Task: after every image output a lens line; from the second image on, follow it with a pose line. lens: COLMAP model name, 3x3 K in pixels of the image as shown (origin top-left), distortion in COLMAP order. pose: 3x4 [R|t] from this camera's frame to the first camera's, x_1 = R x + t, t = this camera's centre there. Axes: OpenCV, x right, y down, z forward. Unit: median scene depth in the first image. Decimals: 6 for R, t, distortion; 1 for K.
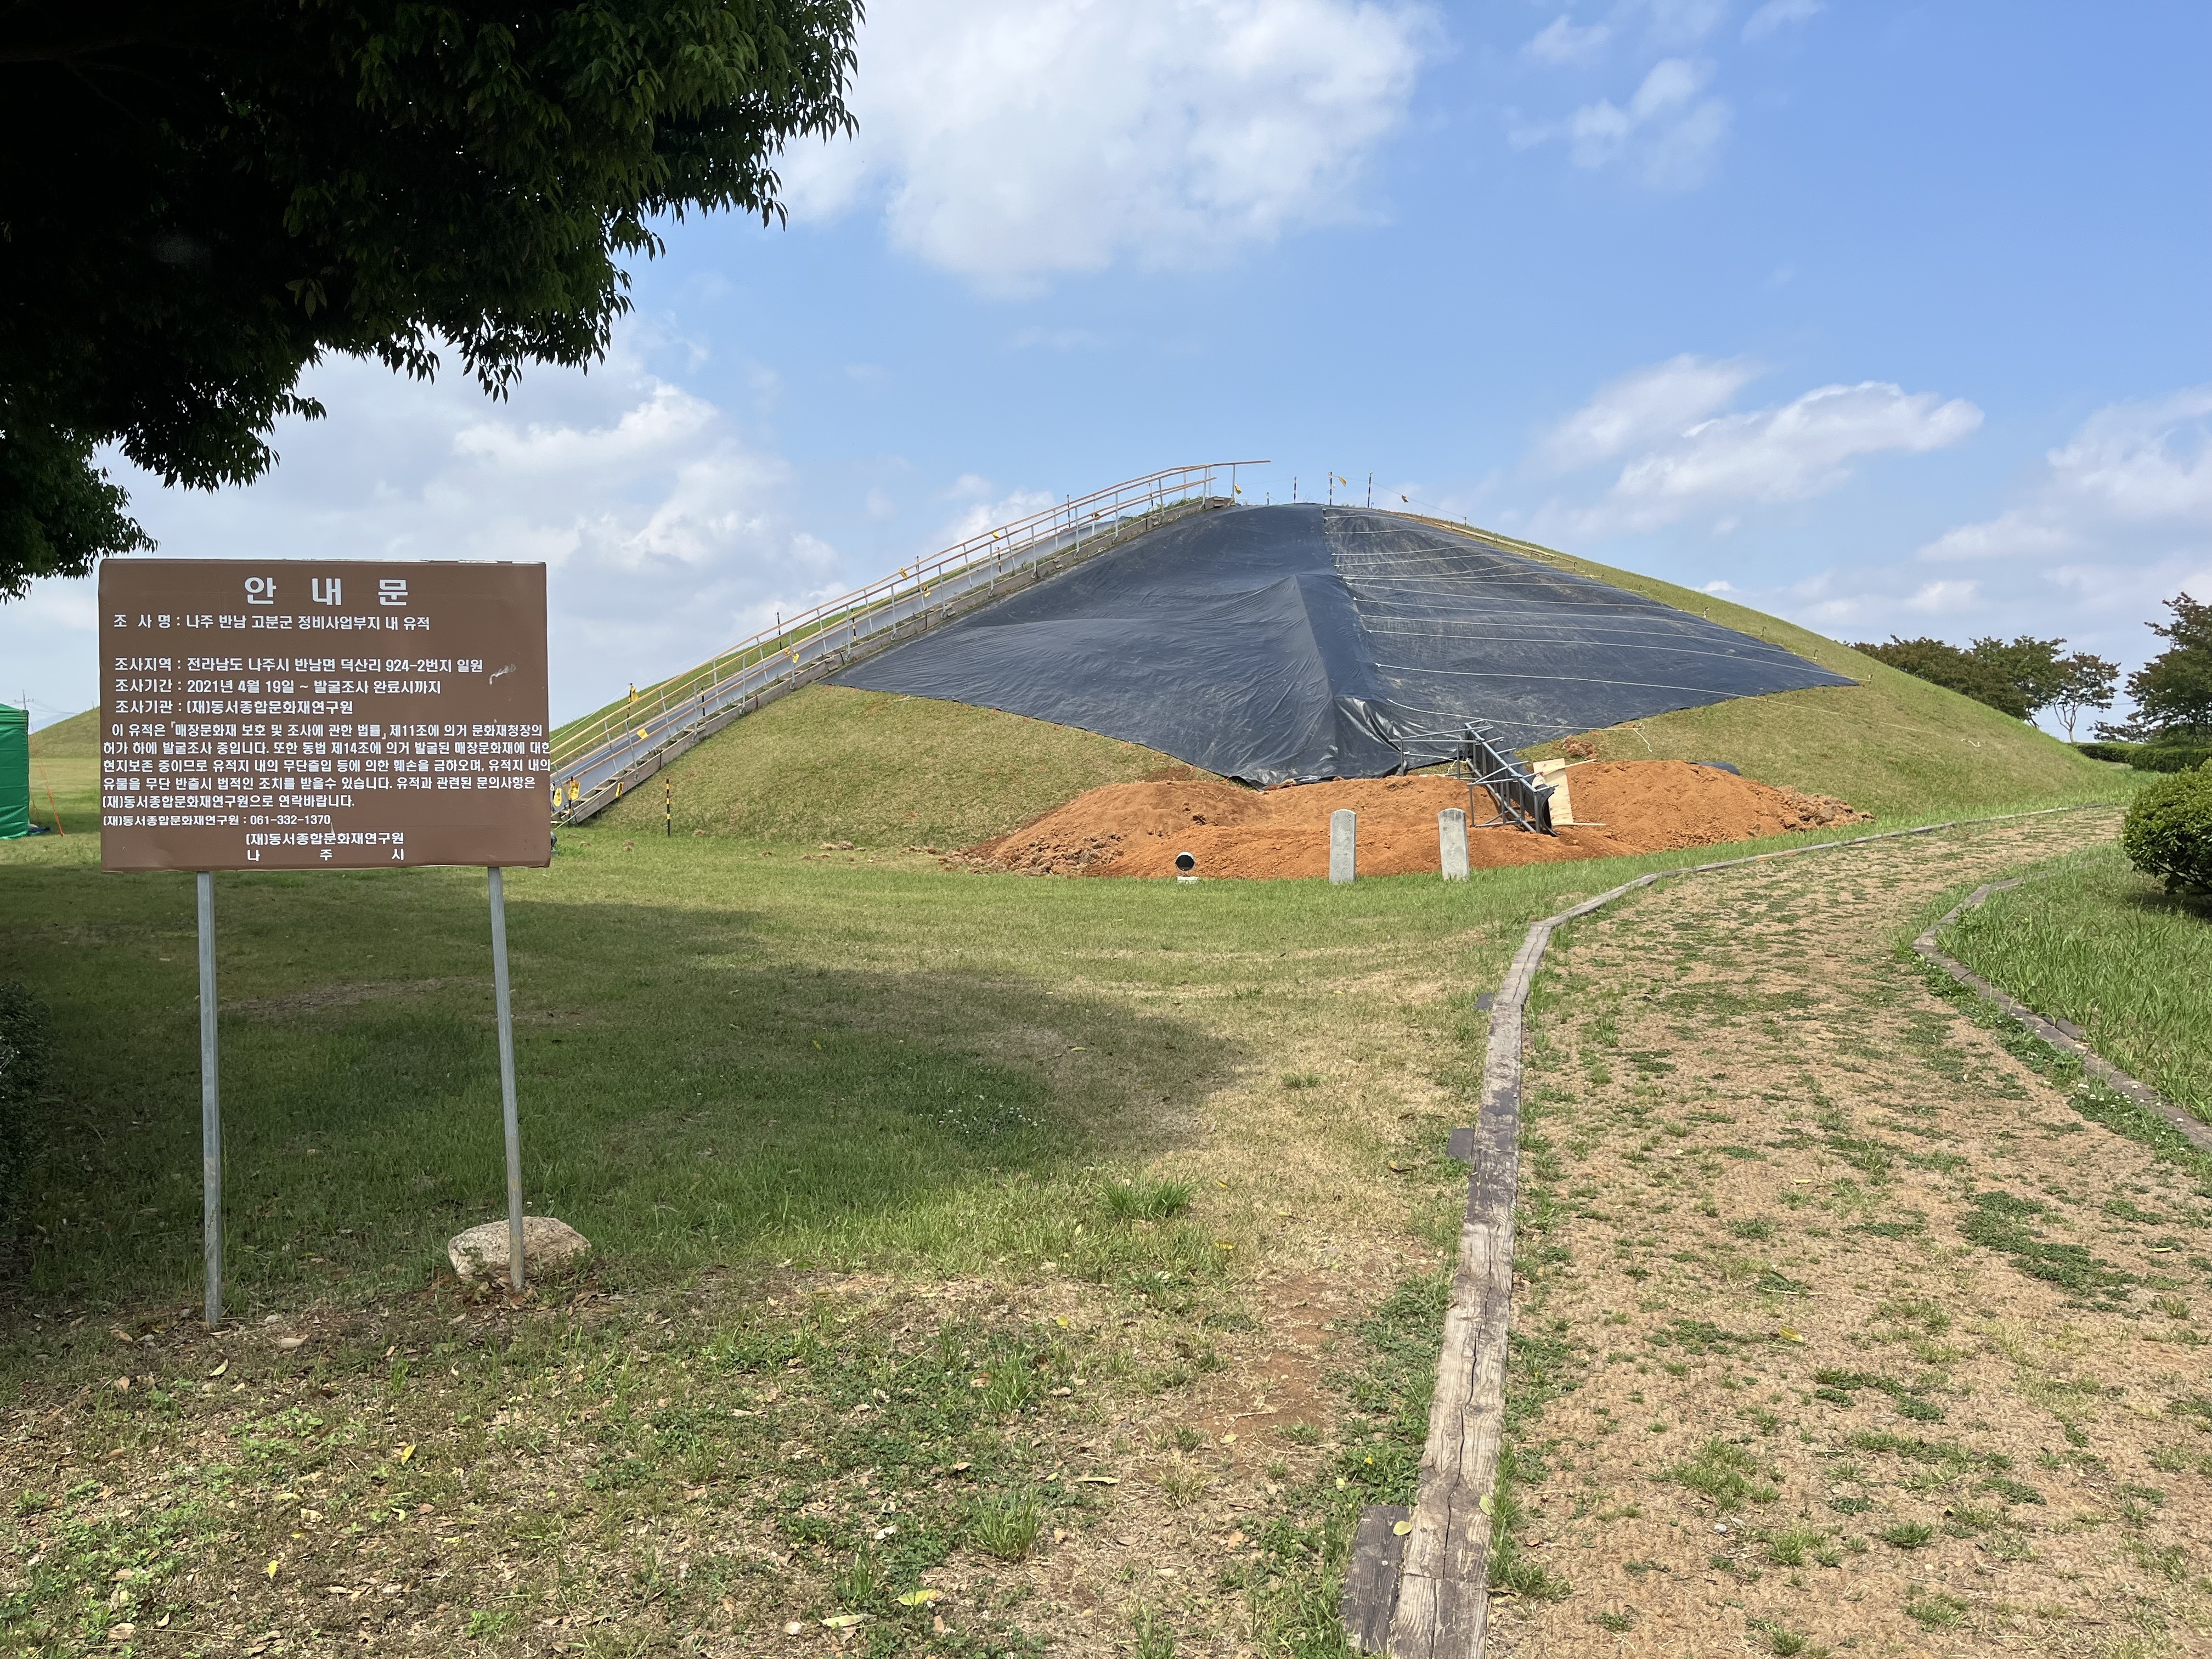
lens RADIAL K [[1674.8, 0, 1089.4], [0, 1674.8, 826.2], [0, 0, 1]] dist [0.061594, -0.093800]
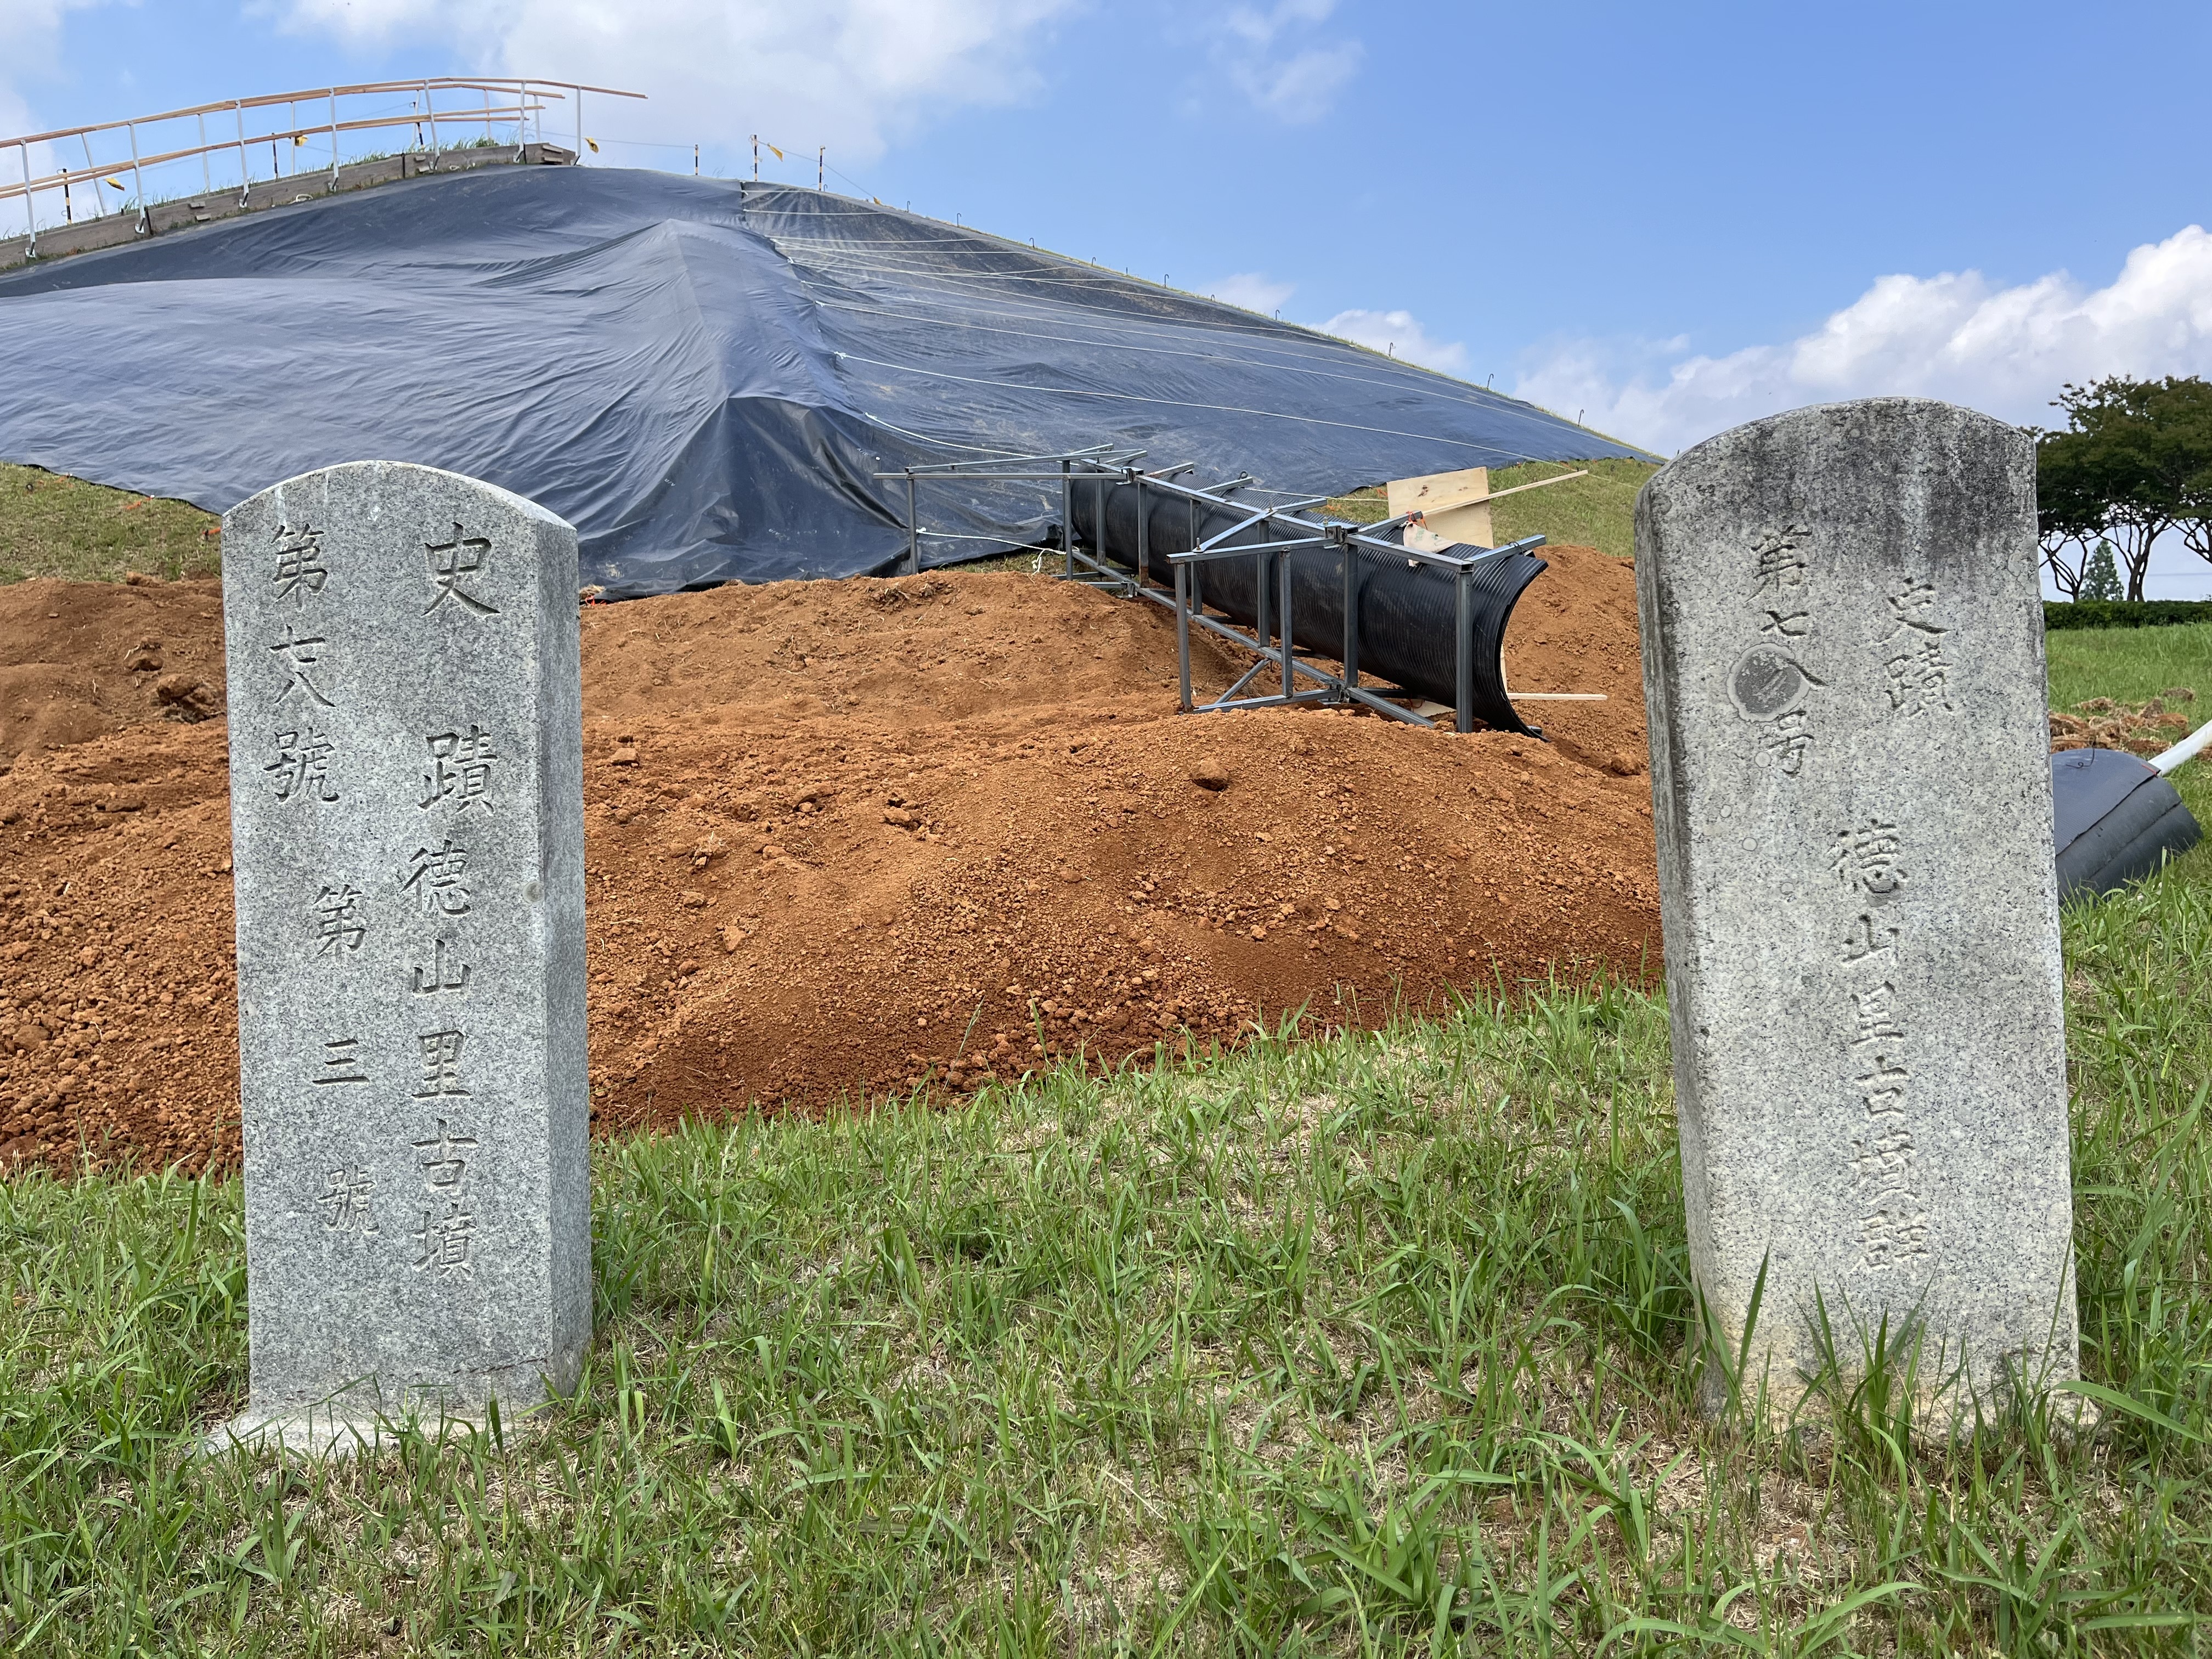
lens RADIAL K [[1674.8, 0, 1104.6], [0, 1674.8, 837.1], [0, 0, 1]] dist [0.061594, -0.093800]
pose [[0.949401, -0.037496, 0.311820, 0.521853], [0.017263, 0.997577, 0.067395, 0.008530], [-0.313592, -0.058602, 0.947748, 3.029001]]
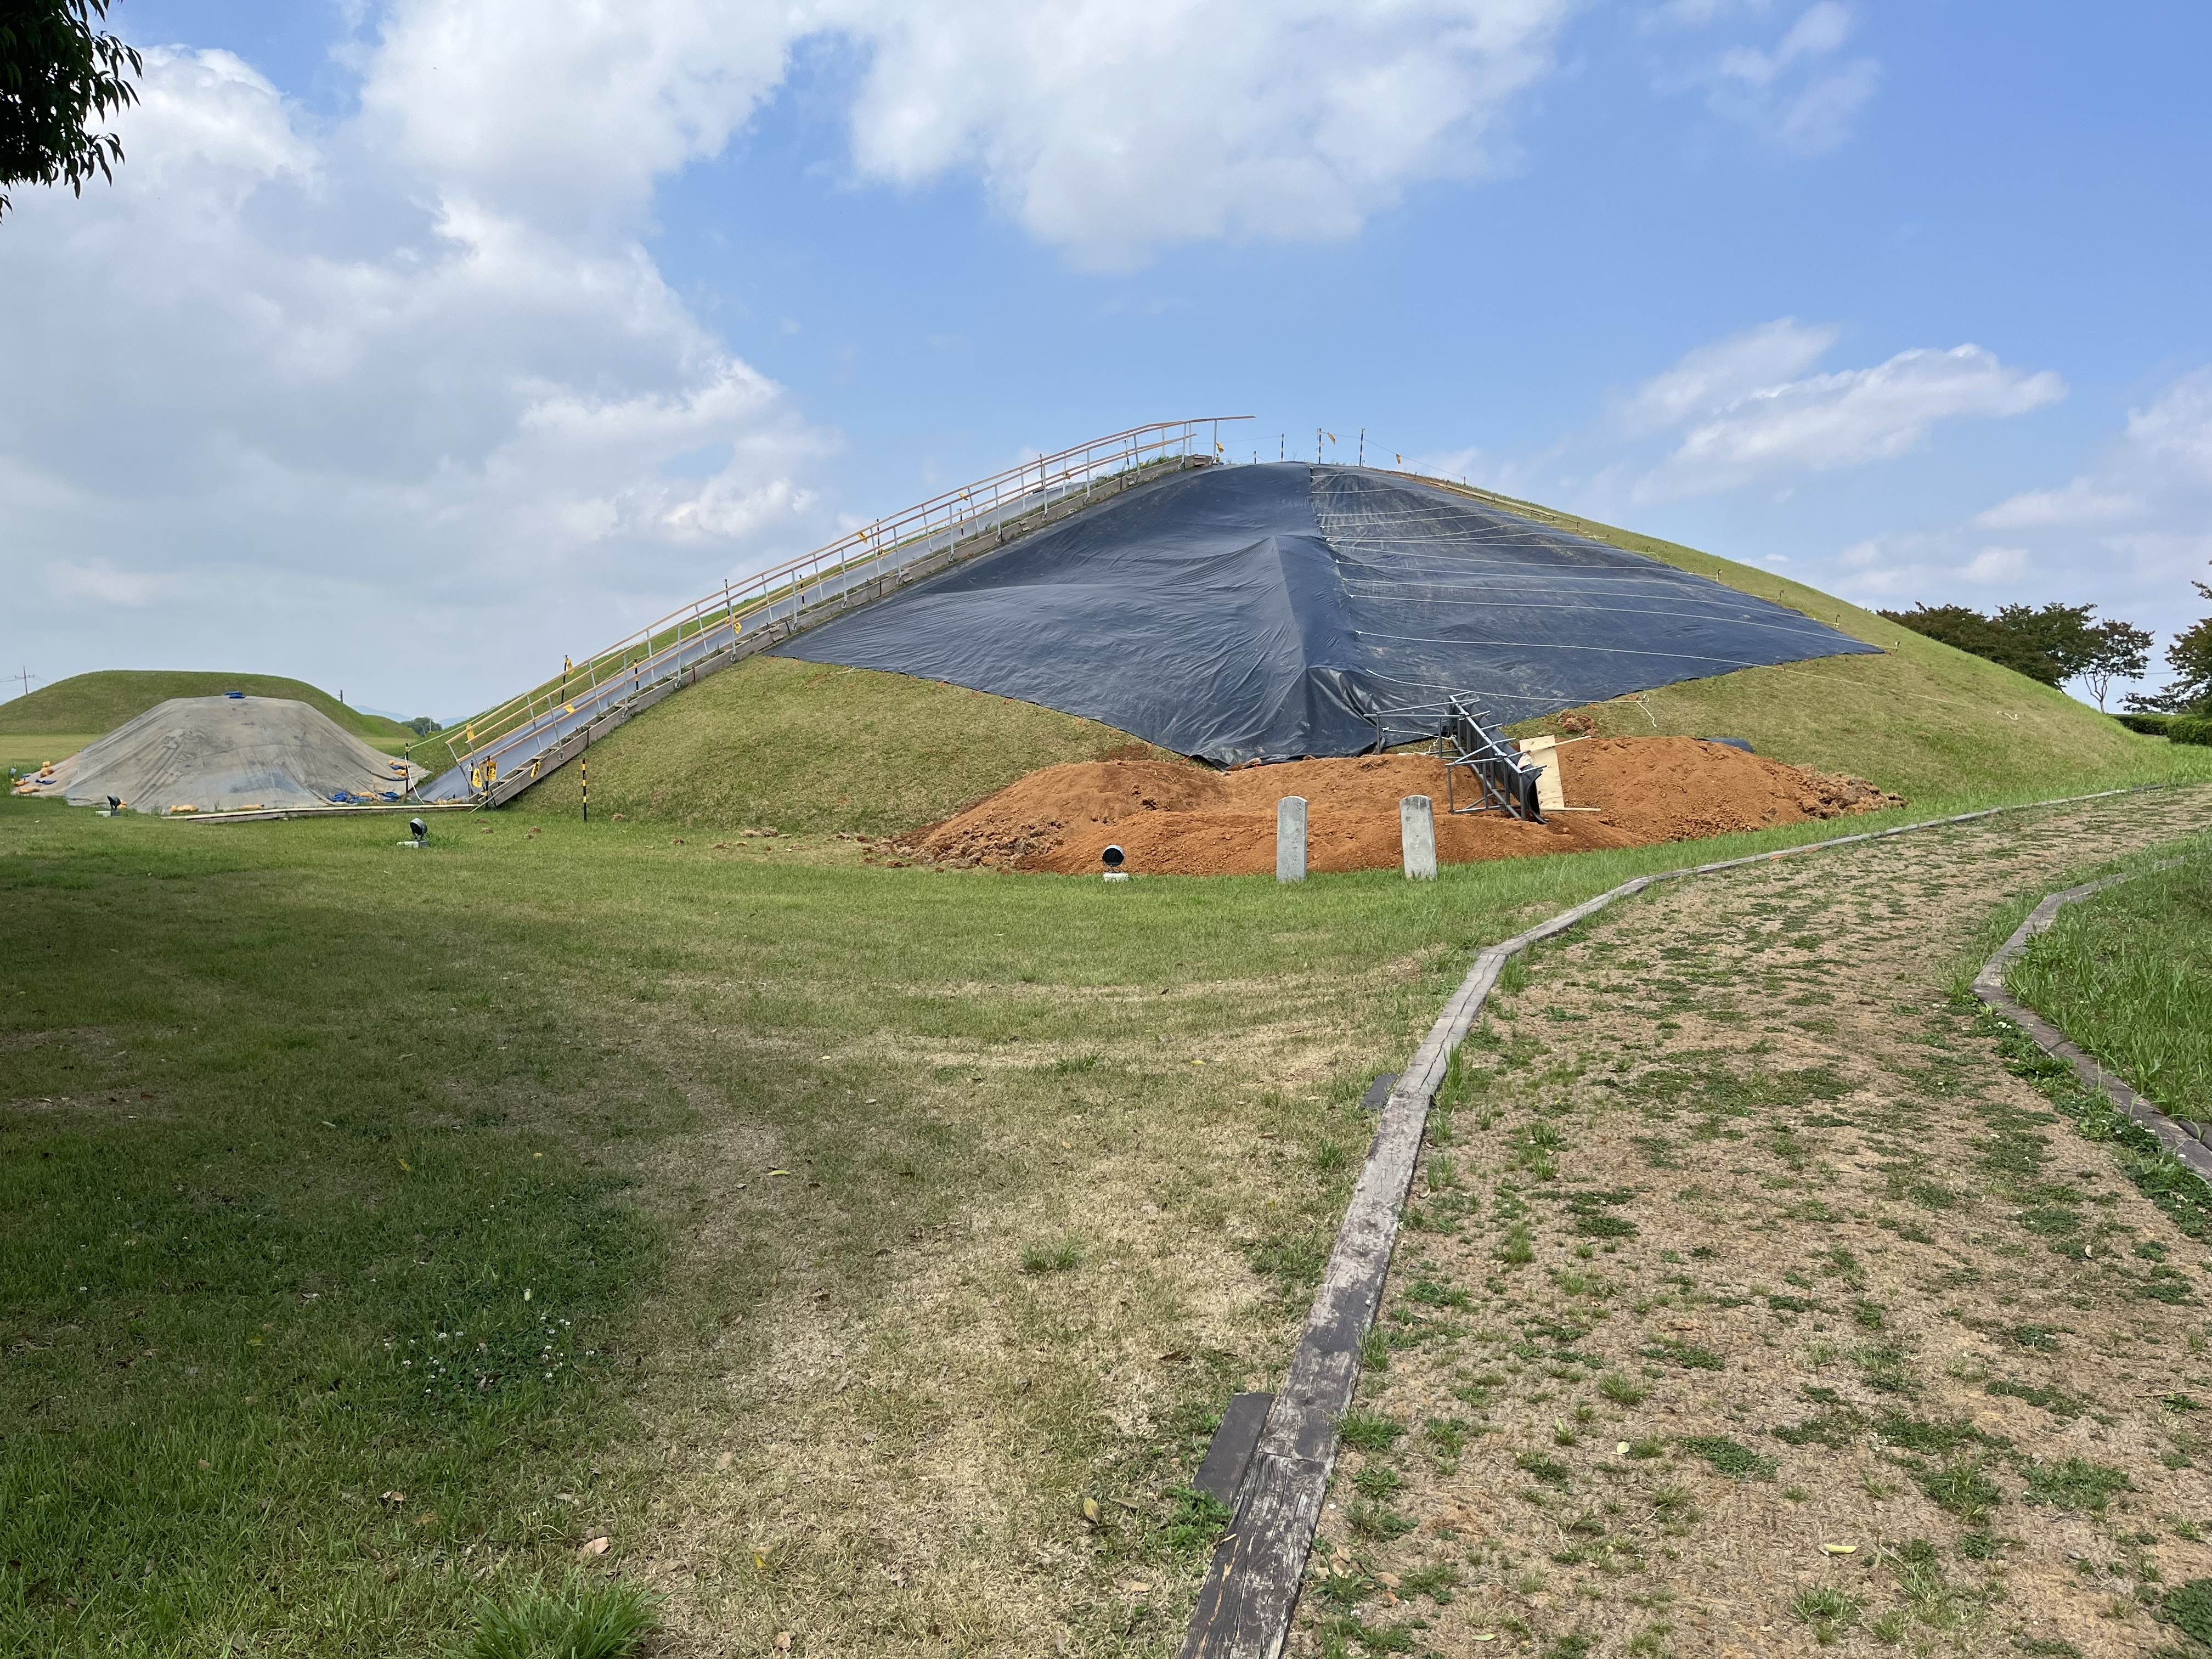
lens RADIAL K [[1674.8, 0, 1088.3], [0, 1674.8, 826.8], [0, 0, 1]] dist [0.061594, -0.093800]
pose [[0.999955, -0.002127, -0.009227, 0.178724], [0.002276, 0.999868, 0.016102, -0.027380], [0.009192, -0.016122, 0.999828, 0.439840]]
